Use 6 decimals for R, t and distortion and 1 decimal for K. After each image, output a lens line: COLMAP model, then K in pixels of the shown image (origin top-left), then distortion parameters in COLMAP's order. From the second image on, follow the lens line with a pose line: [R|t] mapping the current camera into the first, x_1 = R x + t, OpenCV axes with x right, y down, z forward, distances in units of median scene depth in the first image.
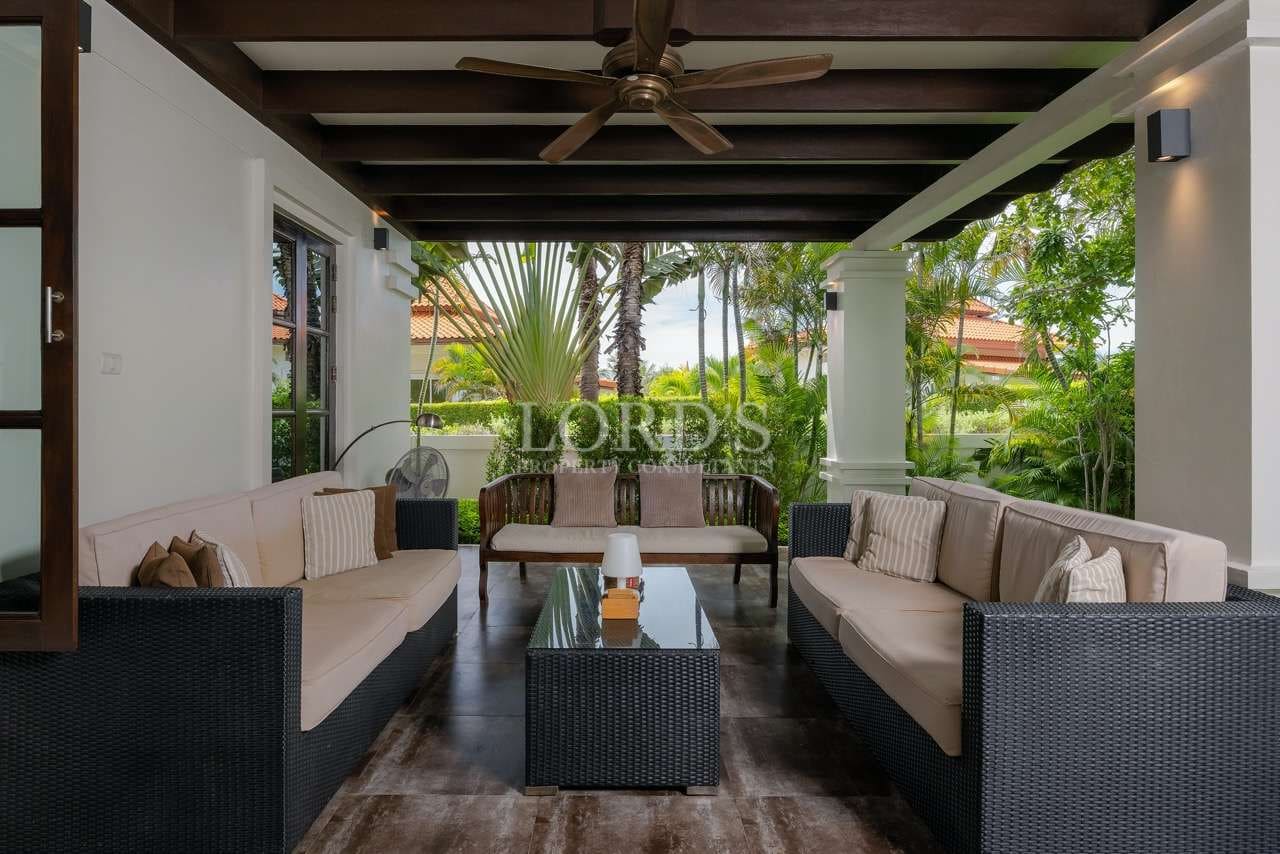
lens RADIAL K [[807.0, 0, 631.5], [0, 807.0, 417.1], [0, 0, 1]] dist [-0.009335, -0.000202]
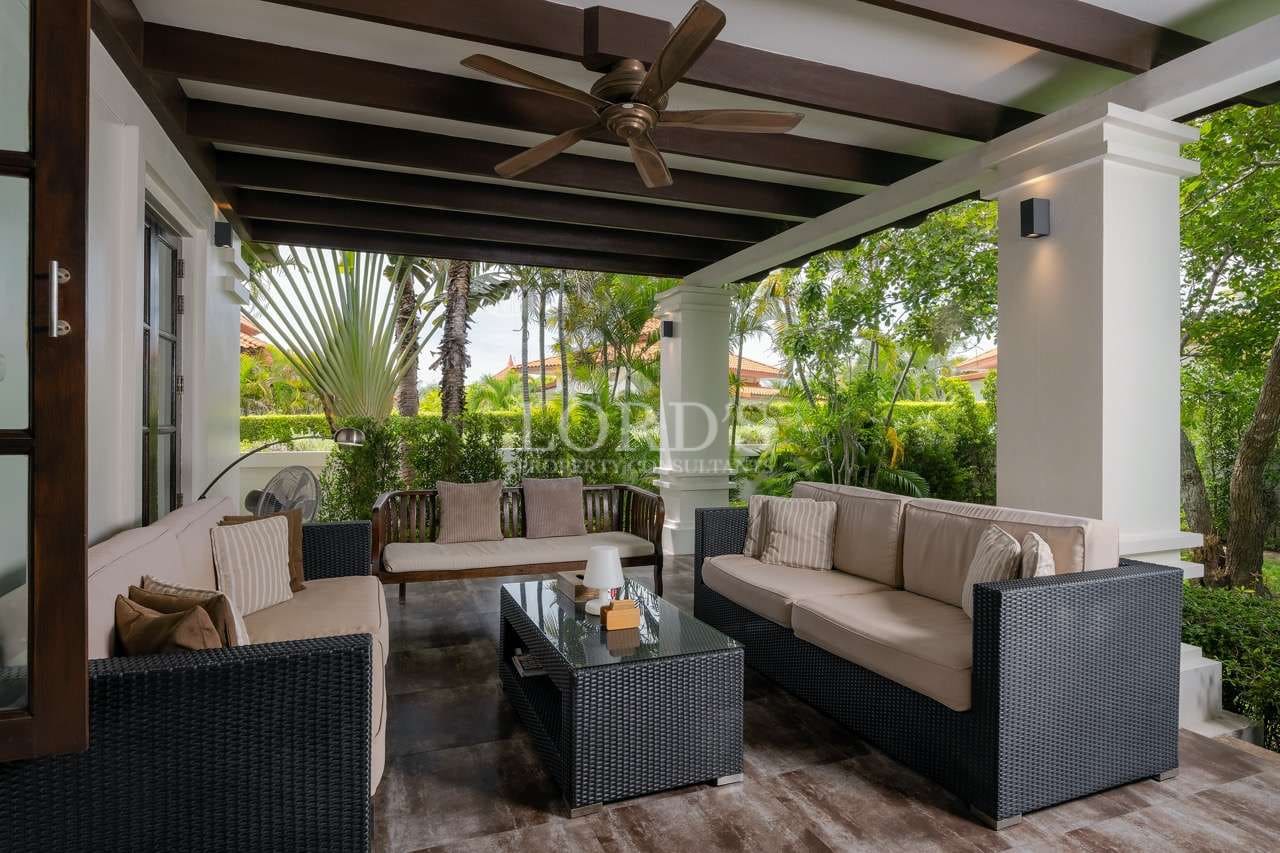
lens RADIAL K [[732.7, 0, 636.8], [0, 732.7, 431.9], [0, 0, 1]] dist [0.005412, -0.008805]
pose [[0.920865, -0.004750, 0.389853, -0.202916], [0.004037, 0.999988, 0.002648, -0.002164], [-0.389861, -0.000864, 0.920873, 0.072289]]
